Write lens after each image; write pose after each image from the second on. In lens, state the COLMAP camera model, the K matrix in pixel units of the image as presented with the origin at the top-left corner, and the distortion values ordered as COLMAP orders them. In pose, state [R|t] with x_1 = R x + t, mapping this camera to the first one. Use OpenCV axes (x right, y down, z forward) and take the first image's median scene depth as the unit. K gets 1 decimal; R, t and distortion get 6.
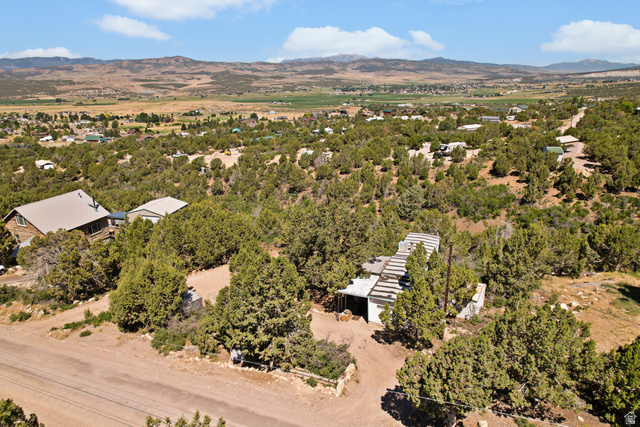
lens RADIAL K [[410.9, 0, 320.0], [0, 410.9, 213.5], [0, 0, 1]] dist [-0.085317, 0.083744]
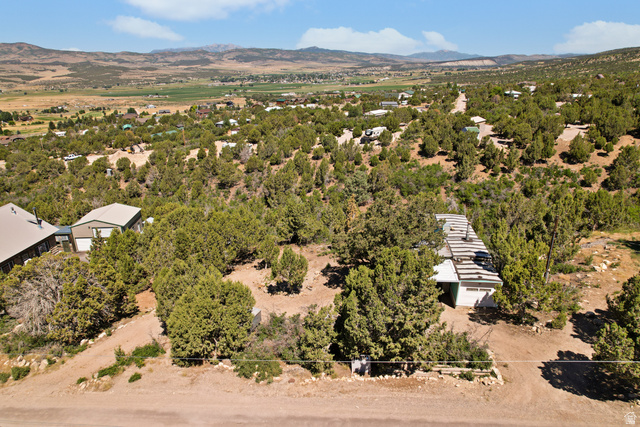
lens RADIAL K [[410.9, 0, 320.0], [0, 410.9, 213.5], [0, 0, 1]] dist [-0.085317, 0.083744]
pose [[0.960201, -0.097214, 0.261845, -0.089786], [0.091277, 0.995218, 0.034770, -0.004765], [-0.263973, -0.009485, 0.964483, 0.028723]]
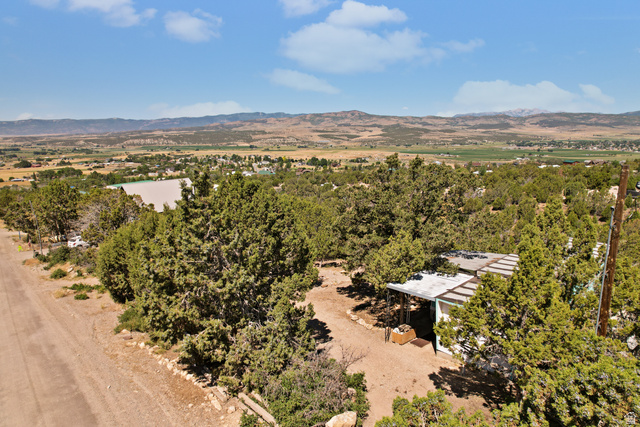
lens RADIAL K [[410.9, 0, 320.0], [0, 410.9, 213.5], [0, 0, 1]] dist [-0.085317, 0.083744]
pose [[0.921820, 0.083411, -0.378538, 0.033831], [-0.129242, 0.986829, -0.097285, 0.032925], [0.365438, 0.138602, 0.920459, 0.089232]]
